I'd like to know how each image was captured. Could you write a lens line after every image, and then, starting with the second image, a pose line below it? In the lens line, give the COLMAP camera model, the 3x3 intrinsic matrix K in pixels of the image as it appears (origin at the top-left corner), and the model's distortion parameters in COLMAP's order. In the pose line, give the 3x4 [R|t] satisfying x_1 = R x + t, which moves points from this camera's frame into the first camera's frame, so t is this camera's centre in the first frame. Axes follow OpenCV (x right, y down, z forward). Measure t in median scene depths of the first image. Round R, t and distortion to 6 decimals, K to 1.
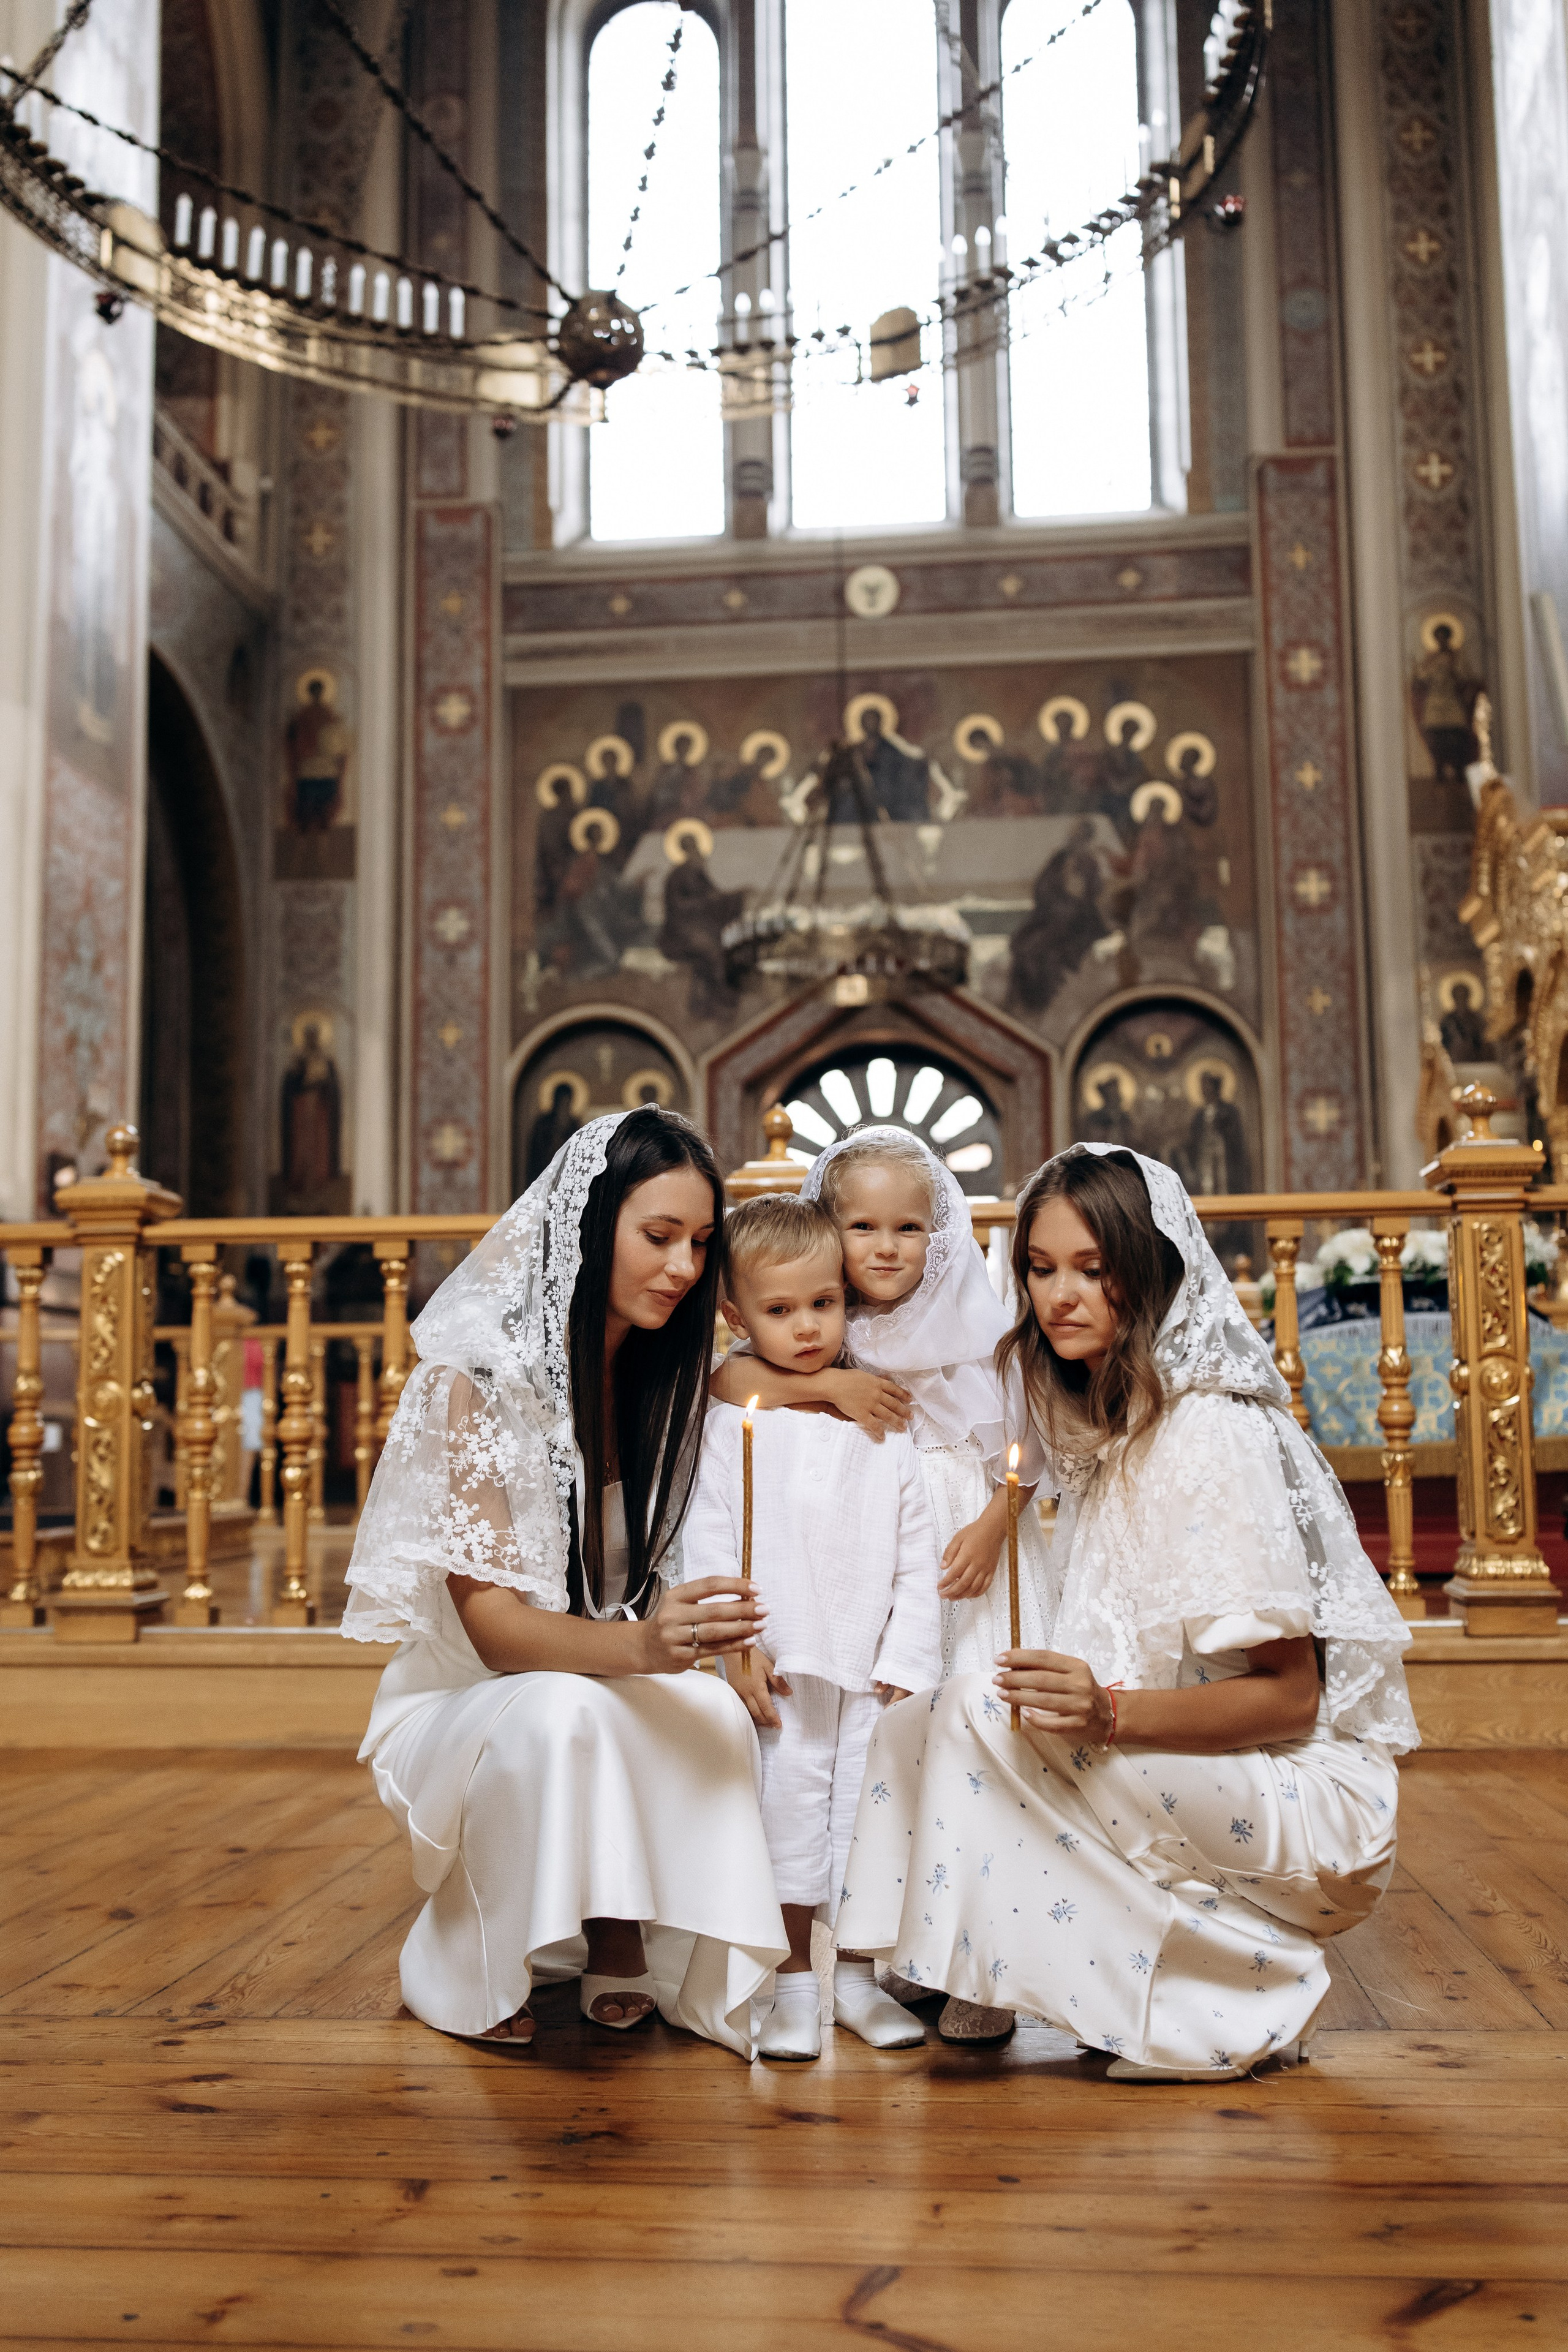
lens RADIAL K [[2231.2, 0, 784.0], [0, 2231.2, 1176.0], [0, 0, 1]] dist [0.014596, -0.023452]
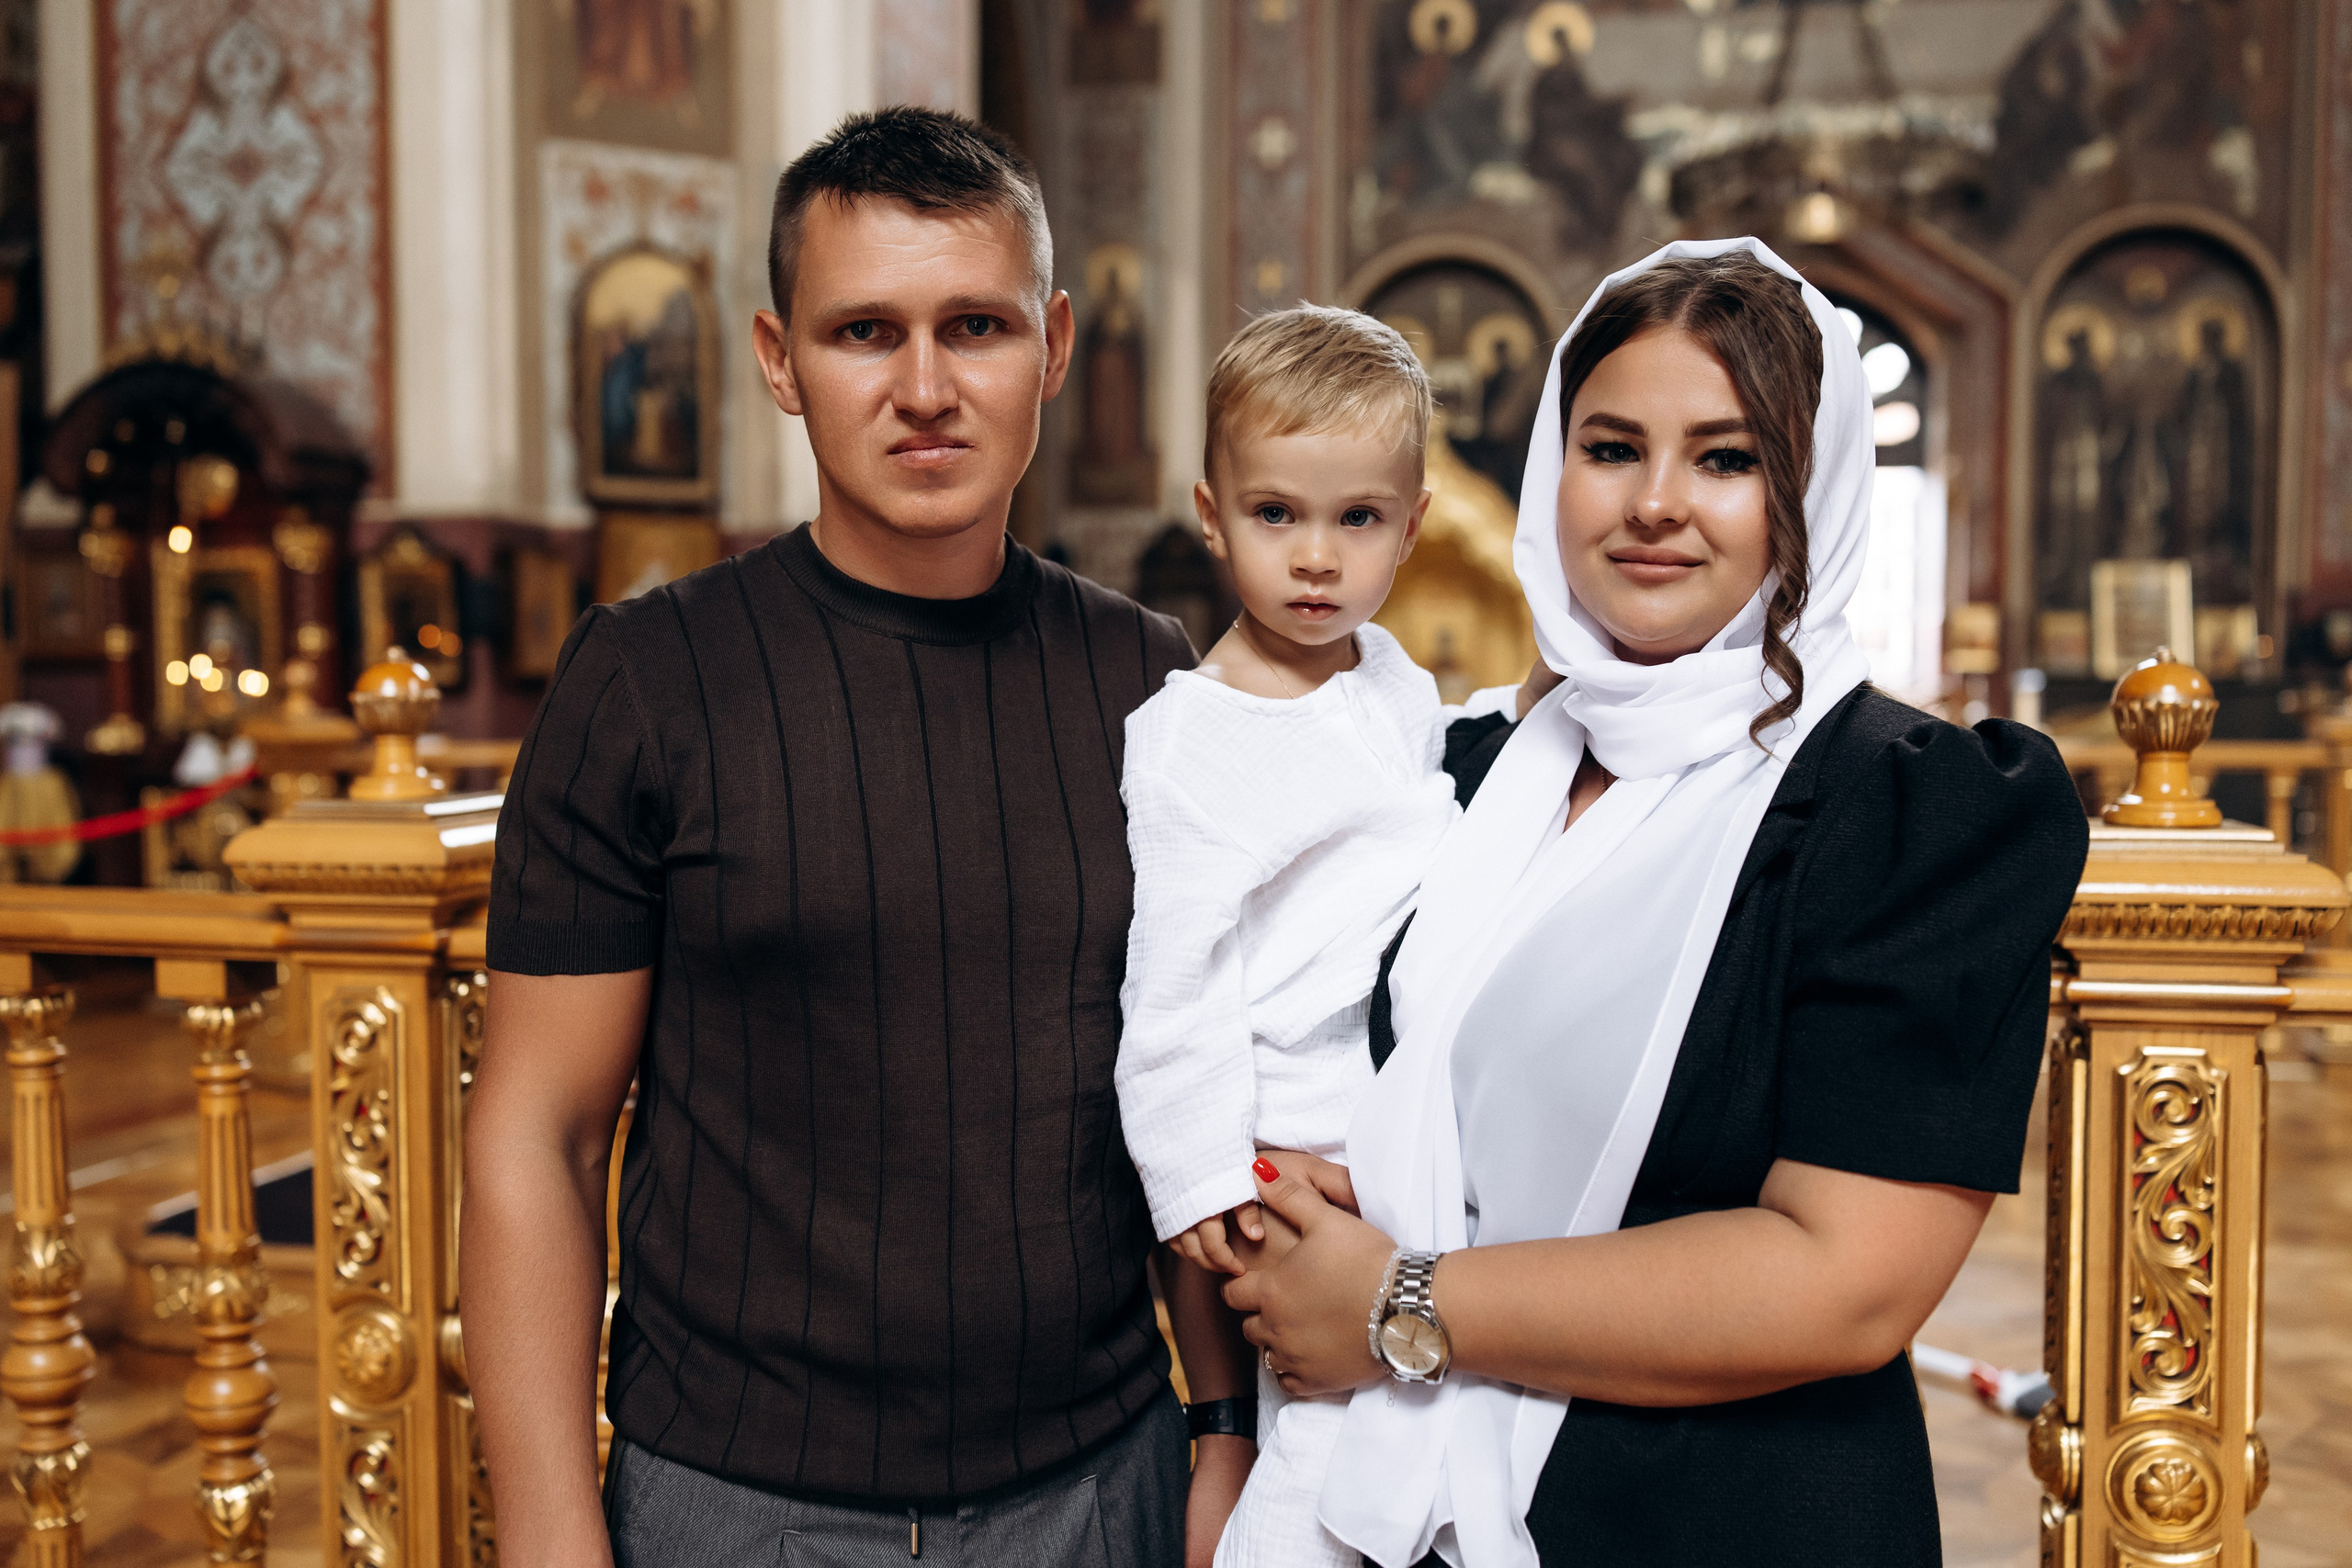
lens RADIAL K [[2234.1, 0, 1180.5], [0, 2234.1, 788.0], [0, 0, 1]] dist [0.008014, -0.014162]
pose [[0.993692, 0.018817, -0.110556, -0.086364], [-0.000301, 0.986266, 0.165165, -0.012510], [0.112145, -0.164090, 0.980050, 0.137336]]
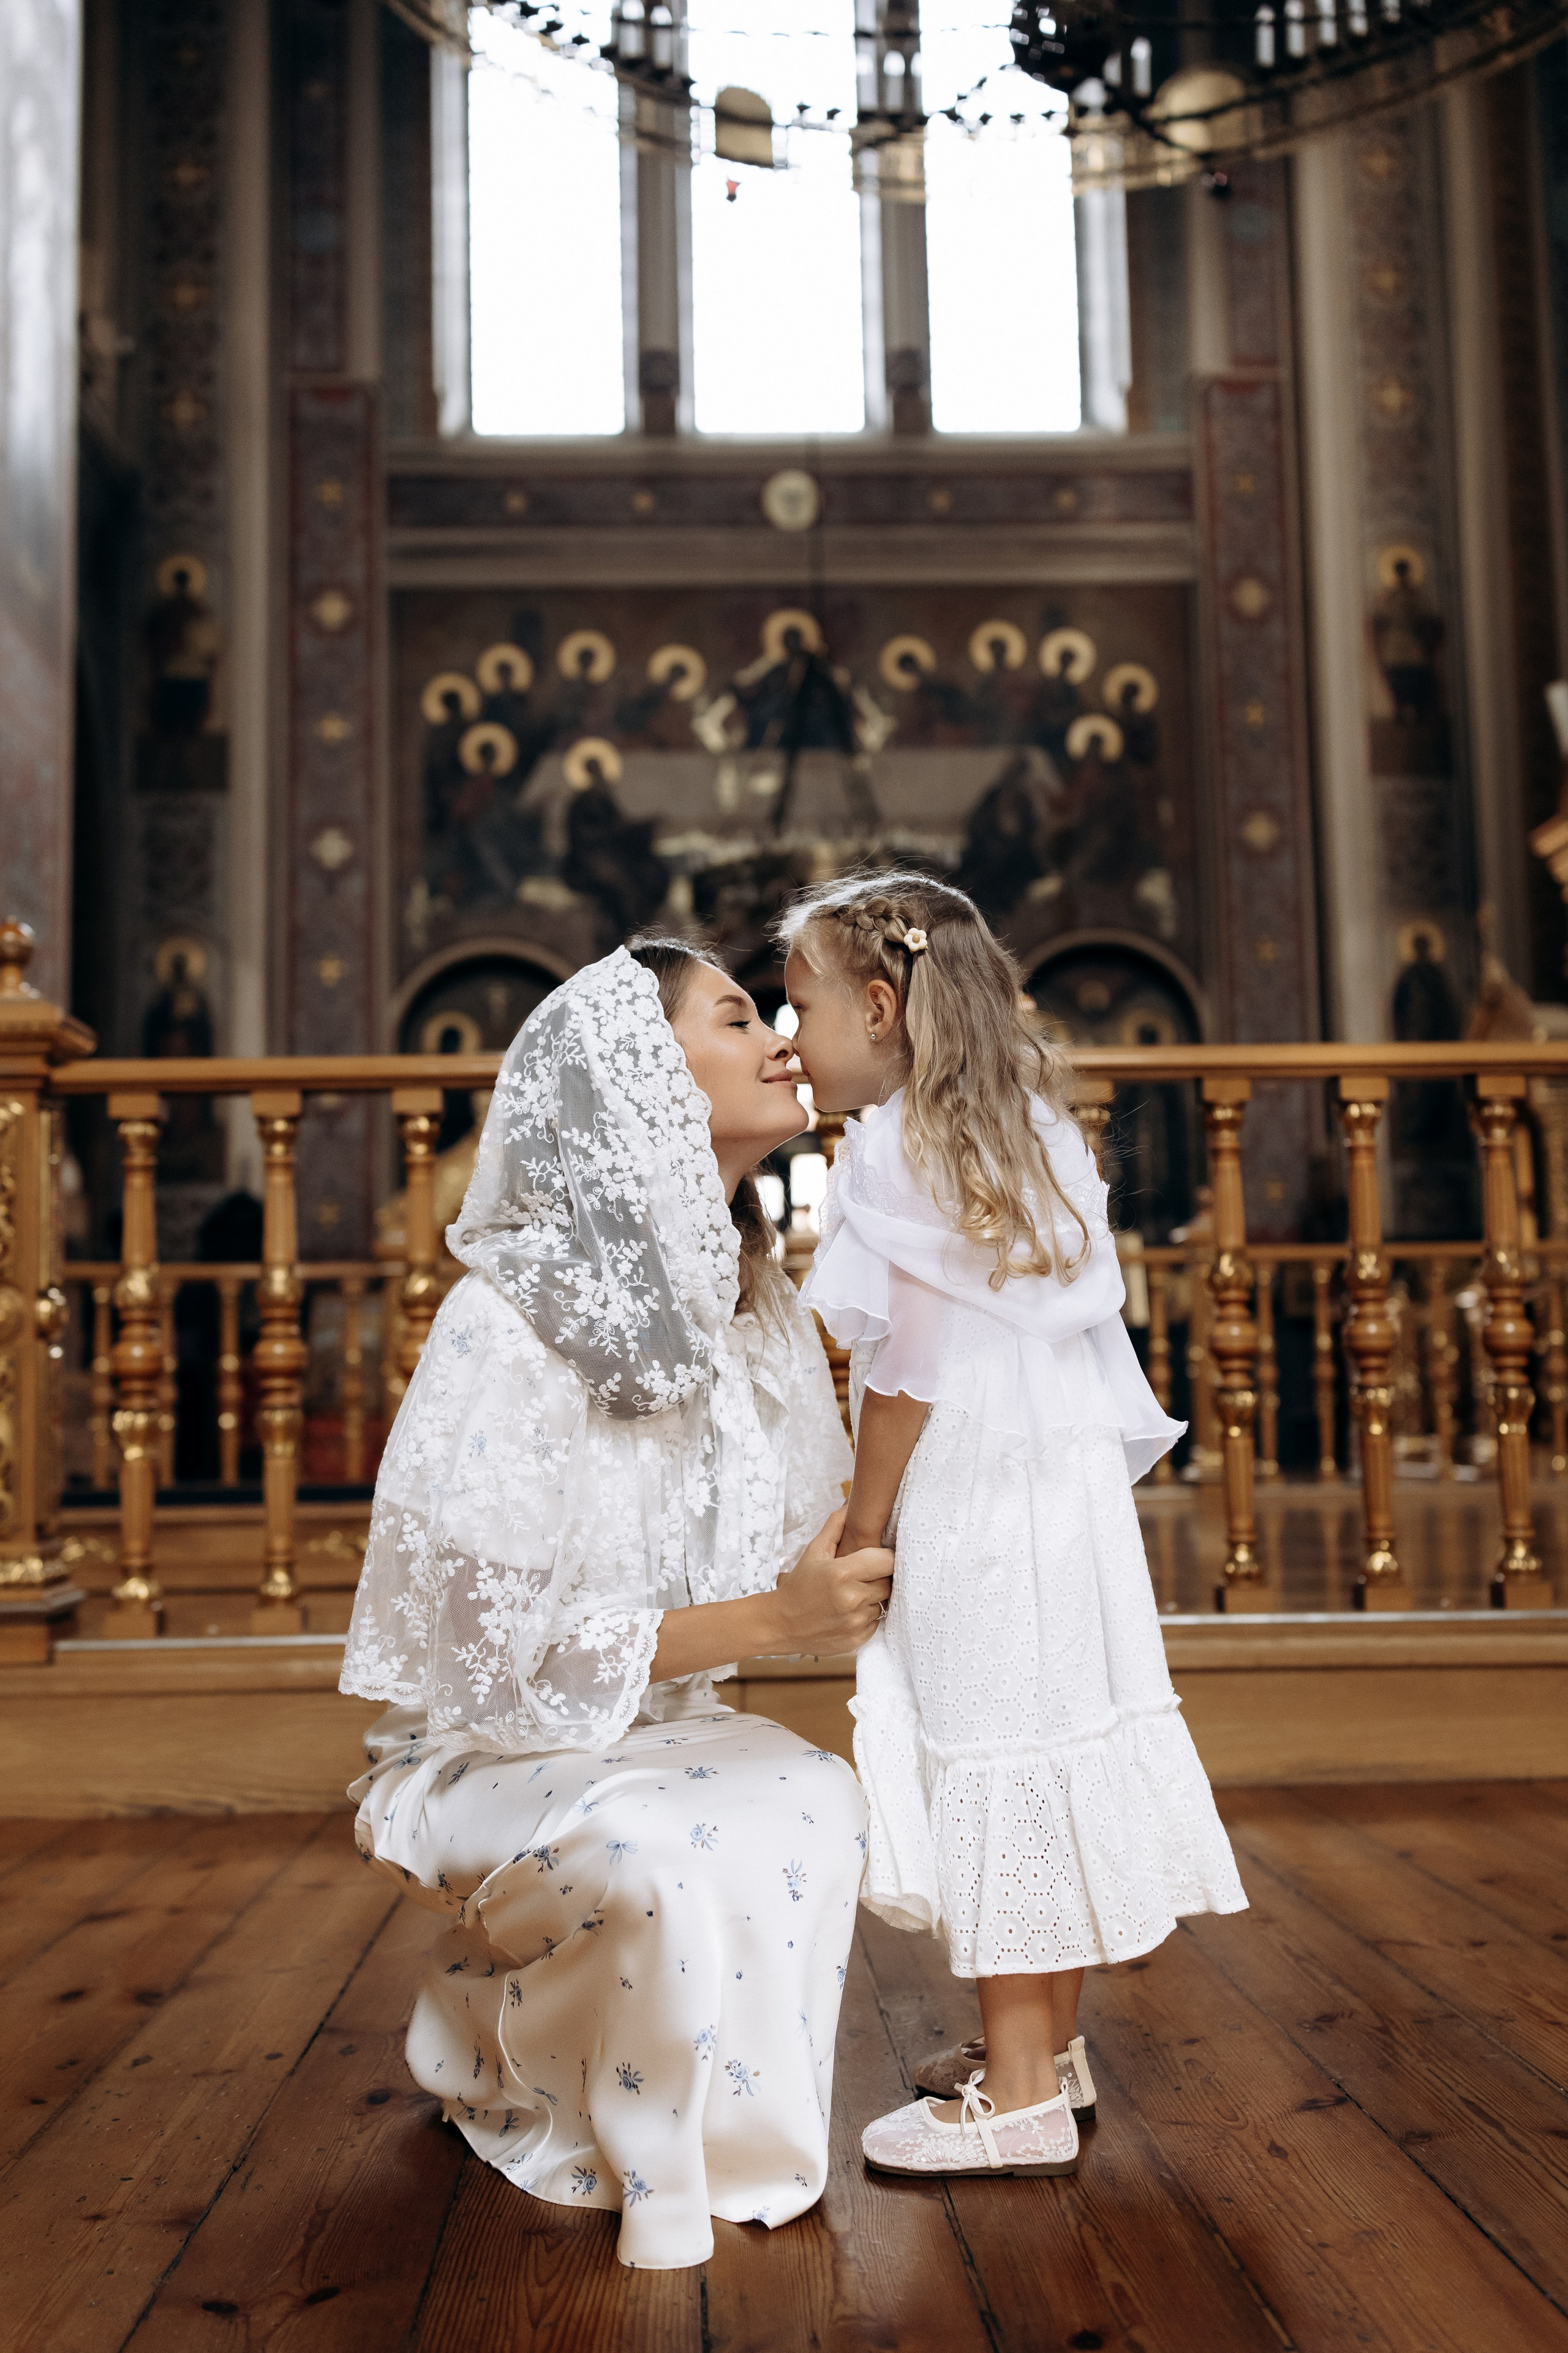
lens RADIAL K [[2278.5, 0, 781.6], [0, 2278.5, 1192.9], [0, 0, 1]] dist [0.004288, -0.003779]
pose [[0.990388, 0.005569, 0.138202, -0.095761], [-0.007652, 0.999865, 0.014546, 0.012007], [-0.138102, -0.015463, 0.990297, 0.060994]]
